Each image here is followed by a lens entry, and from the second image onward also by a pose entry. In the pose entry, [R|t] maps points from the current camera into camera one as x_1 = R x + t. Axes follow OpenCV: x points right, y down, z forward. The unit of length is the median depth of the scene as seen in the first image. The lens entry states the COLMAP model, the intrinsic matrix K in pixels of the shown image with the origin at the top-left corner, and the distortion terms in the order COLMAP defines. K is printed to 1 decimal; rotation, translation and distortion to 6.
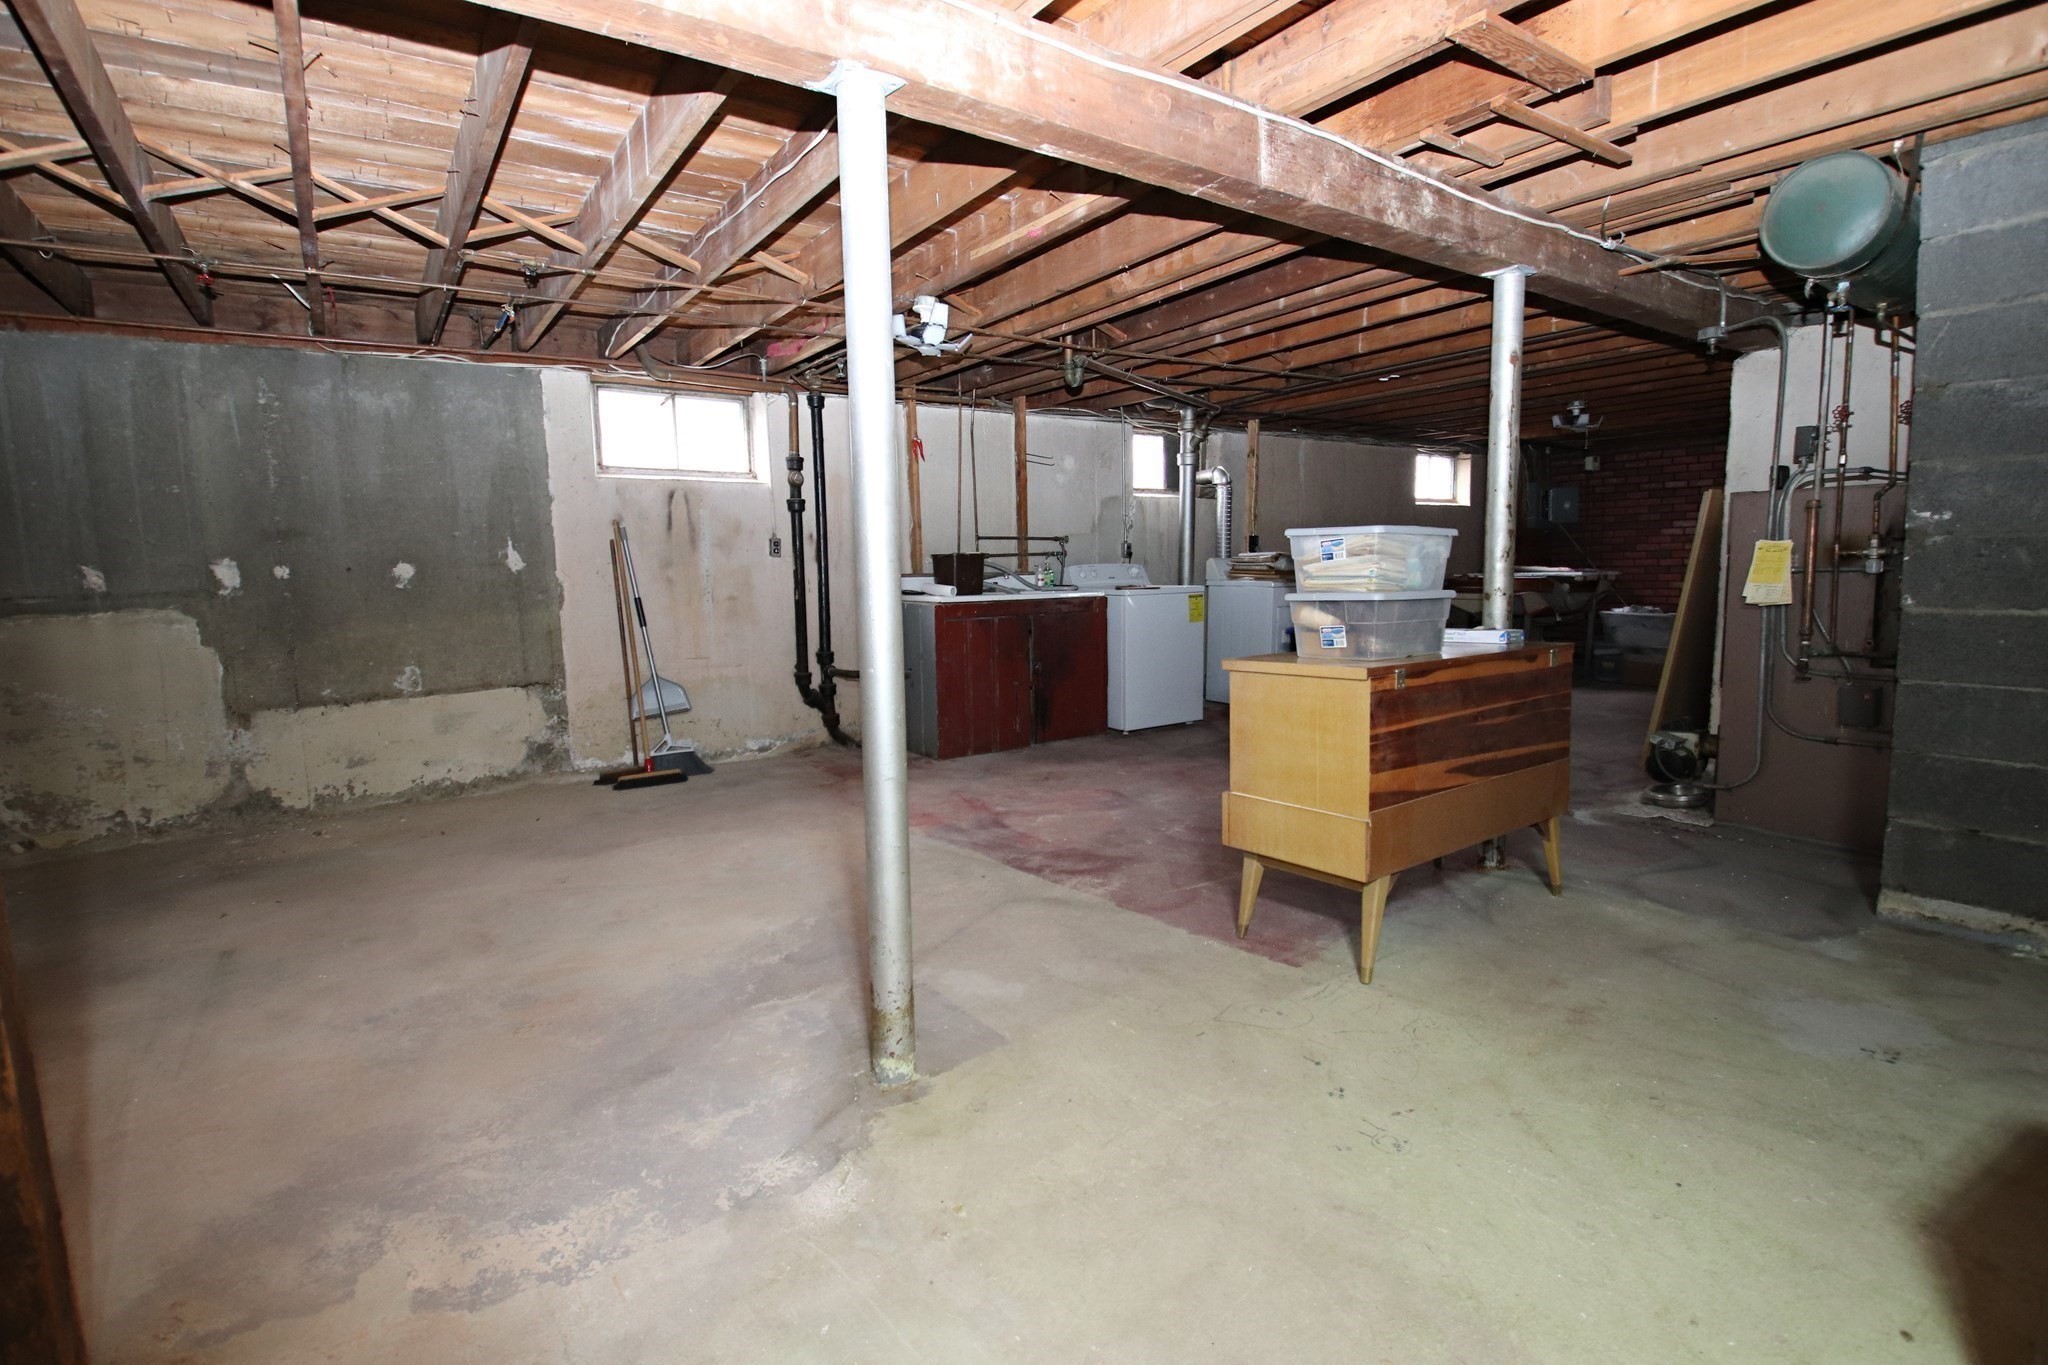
lens RADIAL K [[961.7, 0, 1004.0], [0, 961.7, 671.1], [0, 0, 1]] dist [0.021894, -0.027781]
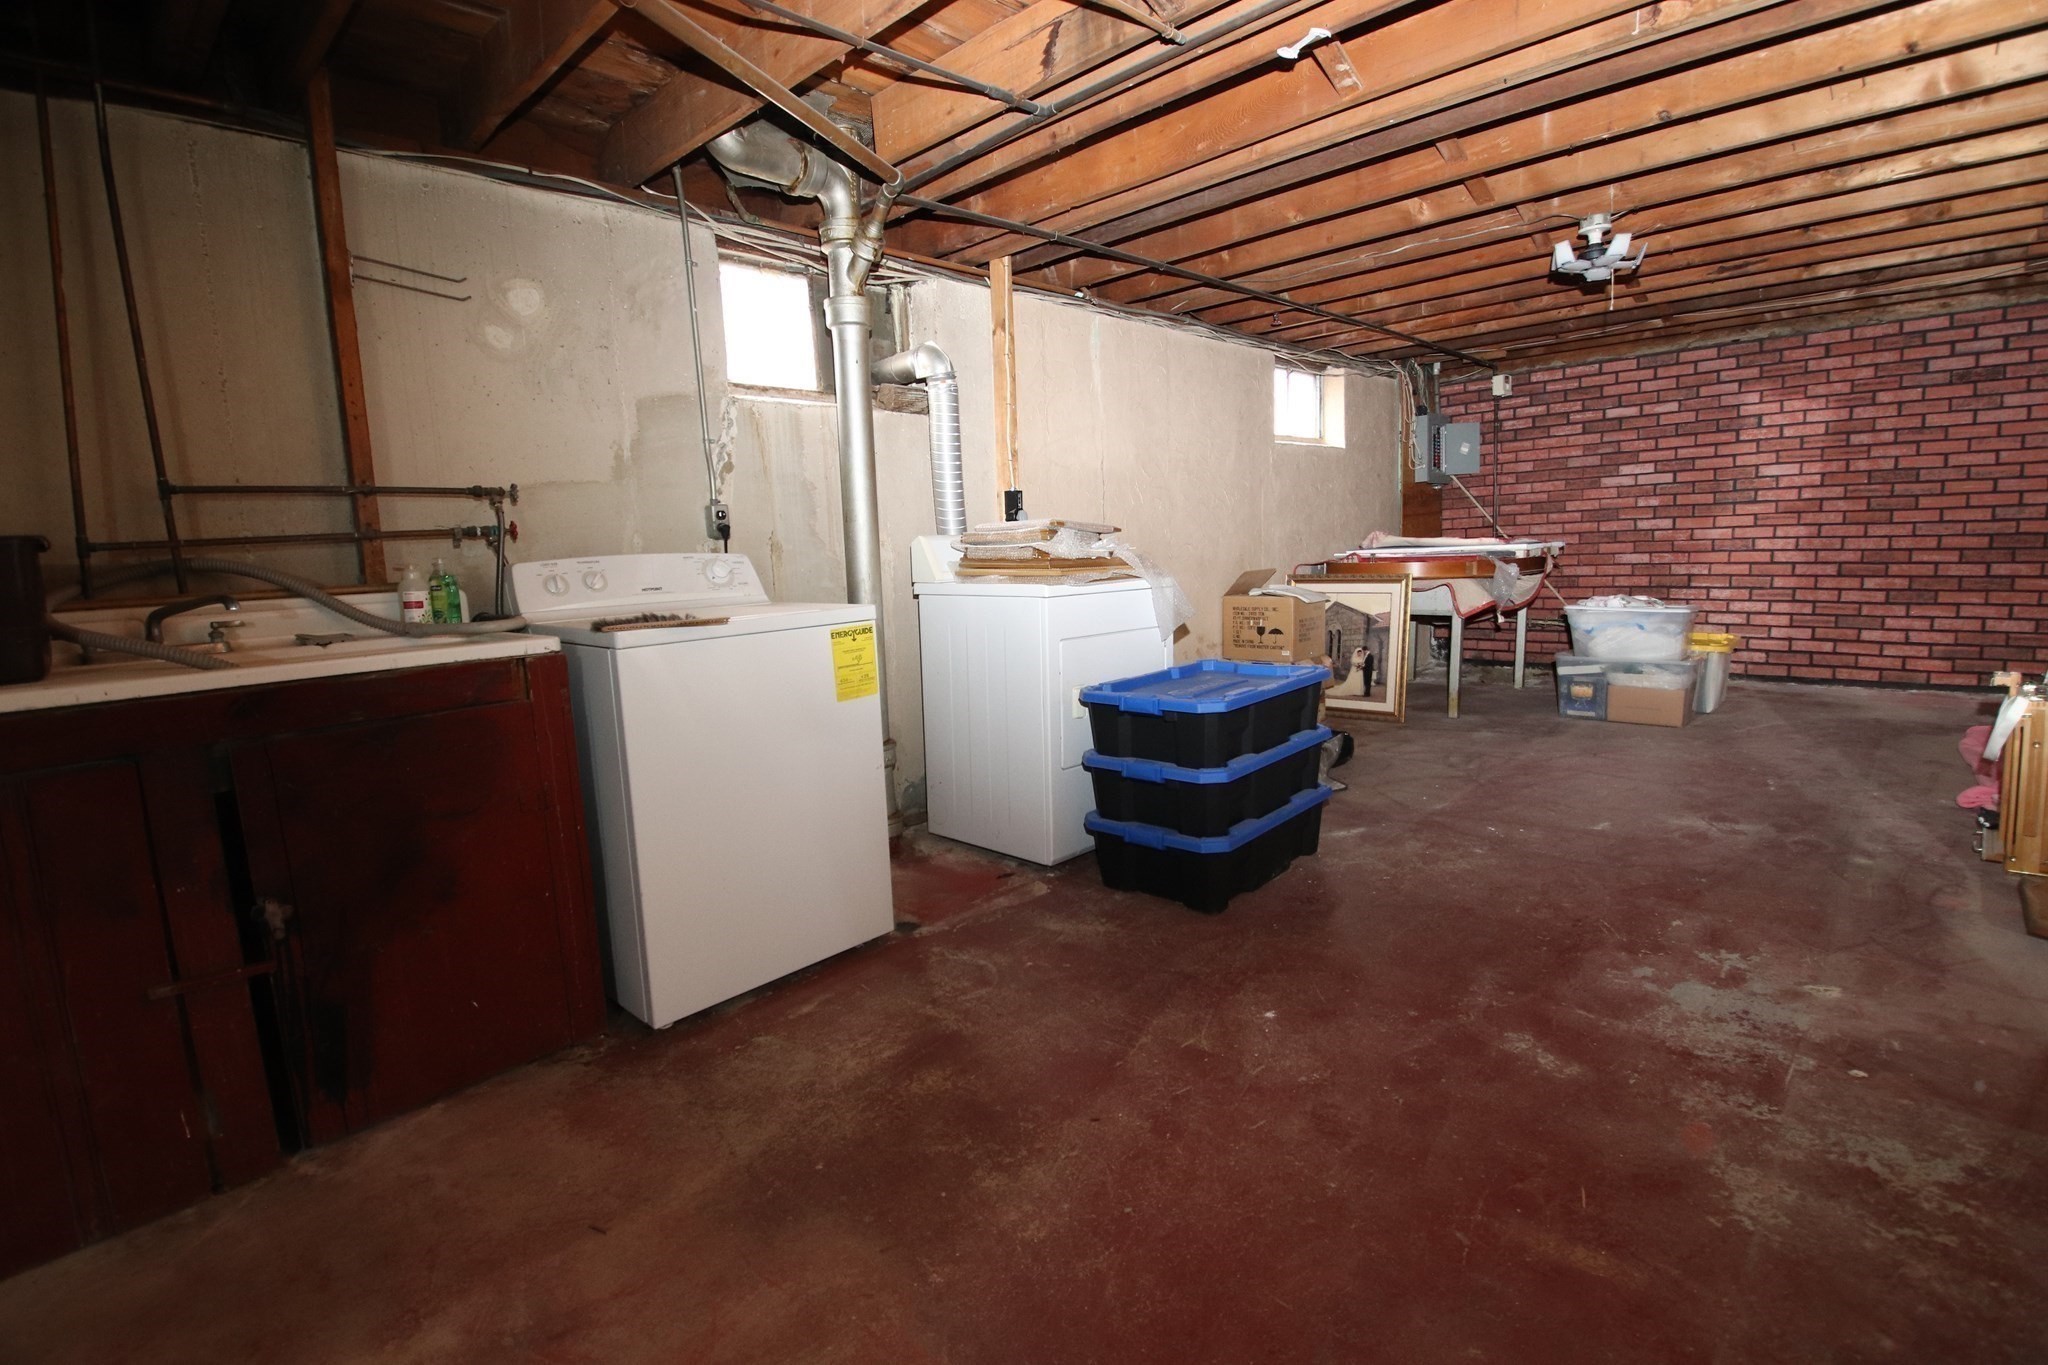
lens RADIAL K [[961.7, 0, 1004.0], [0, 961.7, 671.1], [0, 0, 1]] dist [0.021894, -0.027781]
pose [[0.979726, -0.053872, 0.192961, 0.187038], [0.051260, 0.998514, 0.018507, -0.067952], [-0.193671, -0.008241, 0.981032, 0.620927]]
